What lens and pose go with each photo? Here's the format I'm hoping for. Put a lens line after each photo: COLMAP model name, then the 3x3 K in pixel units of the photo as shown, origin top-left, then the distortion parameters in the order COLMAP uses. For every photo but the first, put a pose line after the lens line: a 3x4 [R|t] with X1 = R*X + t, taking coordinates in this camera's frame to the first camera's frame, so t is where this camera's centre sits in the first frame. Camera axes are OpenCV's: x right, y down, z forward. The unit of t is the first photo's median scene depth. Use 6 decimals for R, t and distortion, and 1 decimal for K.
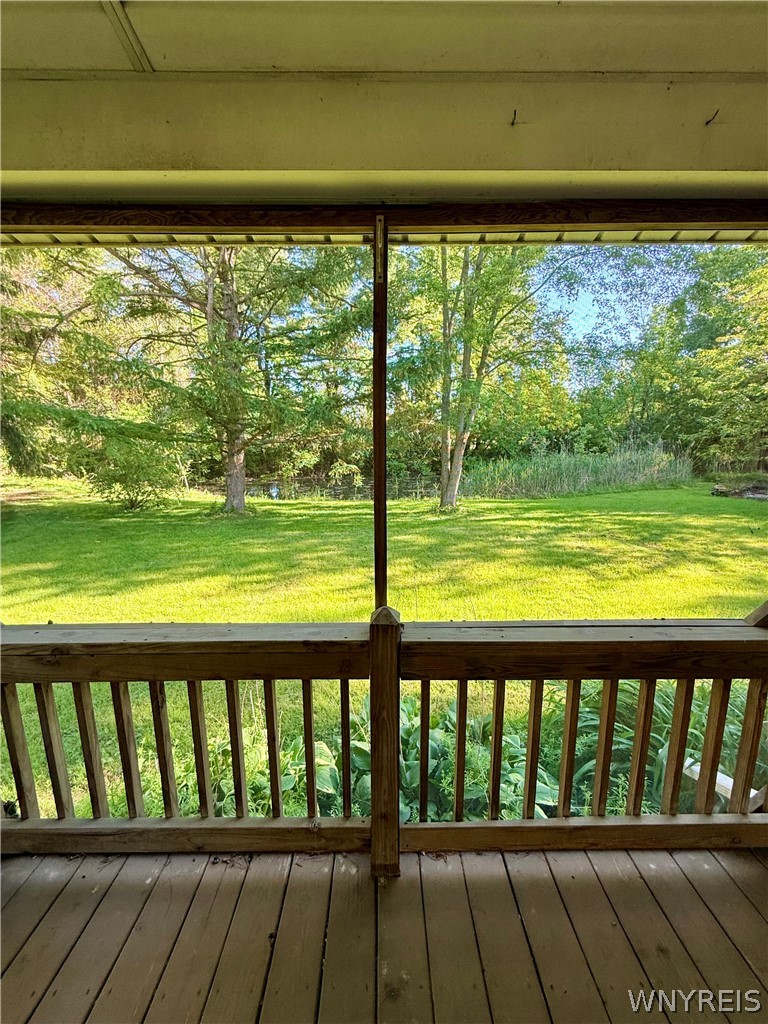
lens RADIAL K [[410.1, 0, 384.3], [0, 410.1, 509.6], [0, 0, 1]] dist [0.004924, 0.000263]
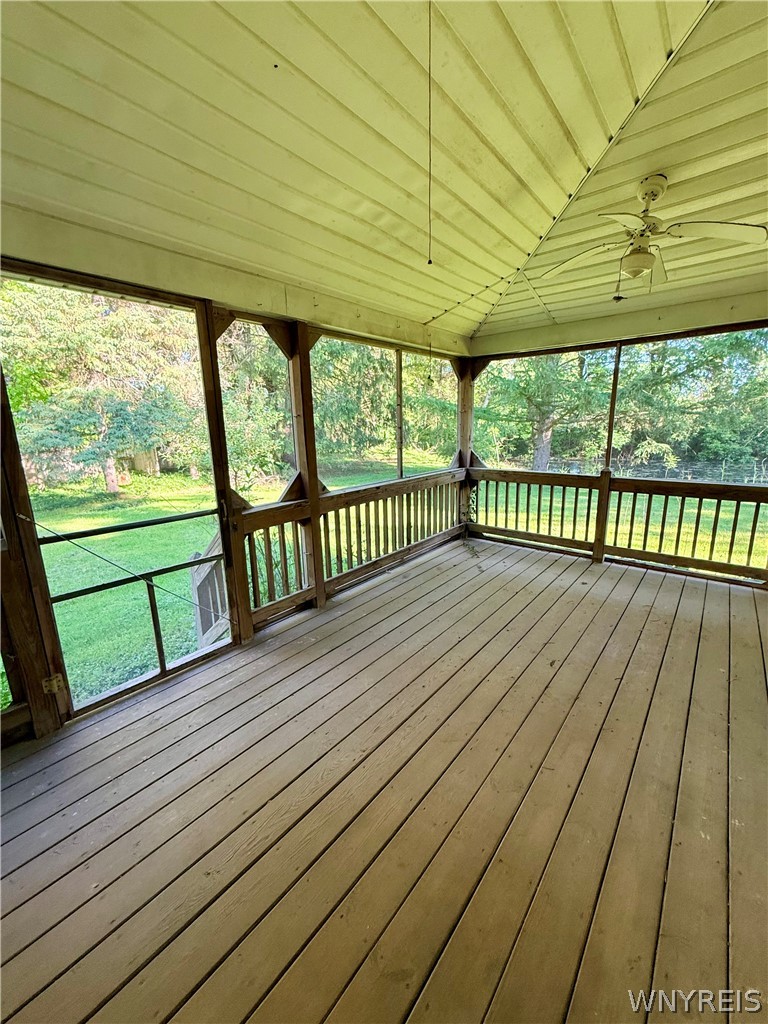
lens RADIAL K [[410.1, 0, 384.3], [0, 410.1, 509.6], [0, 0, 1]] dist [0.004924, 0.000263]
pose [[0.765779, 0.123517, -0.631131, 0.054496], [-0.096410, 0.992341, 0.077230, 0.037146], [0.635836, 0.001706, 0.771822, -0.188088]]
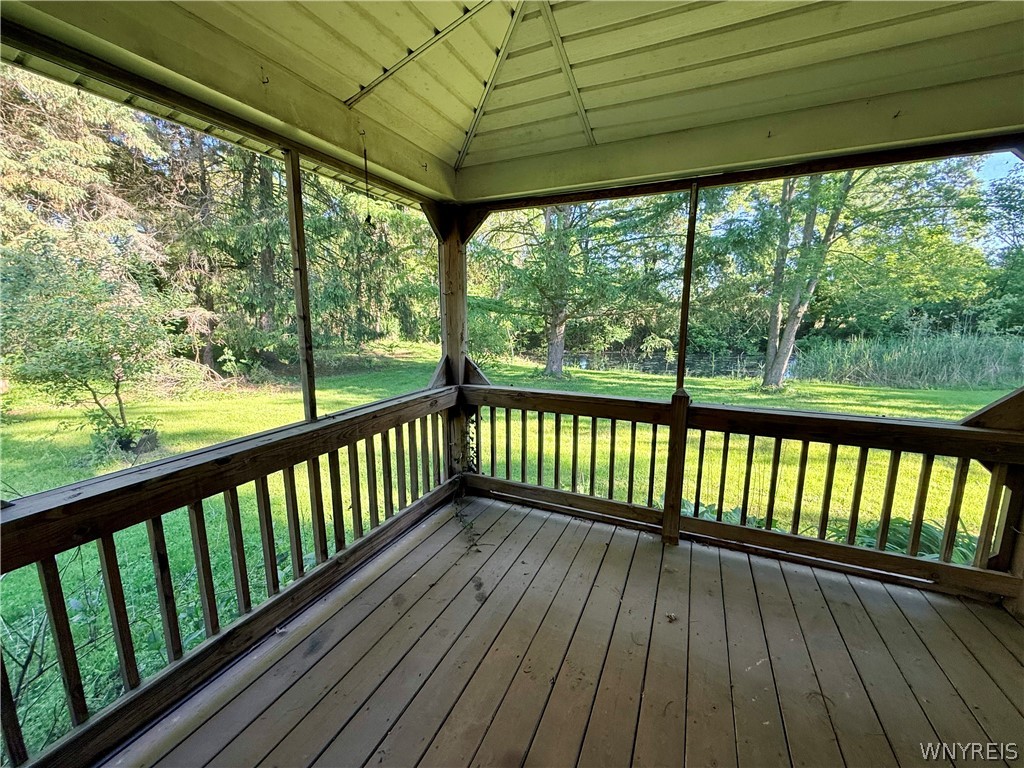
lens RADIAL K [[410.1, 0, 510.3], [0, 410.1, 383.0], [0, 0, 1]] dist [0.004924, 0.000263]
pose [[0.905677, 0.075132, -0.417257, 0.005610], [-0.078233, 0.996888, 0.009693, 0.019984], [0.416687, 0.023865, 0.908737, -0.077473]]
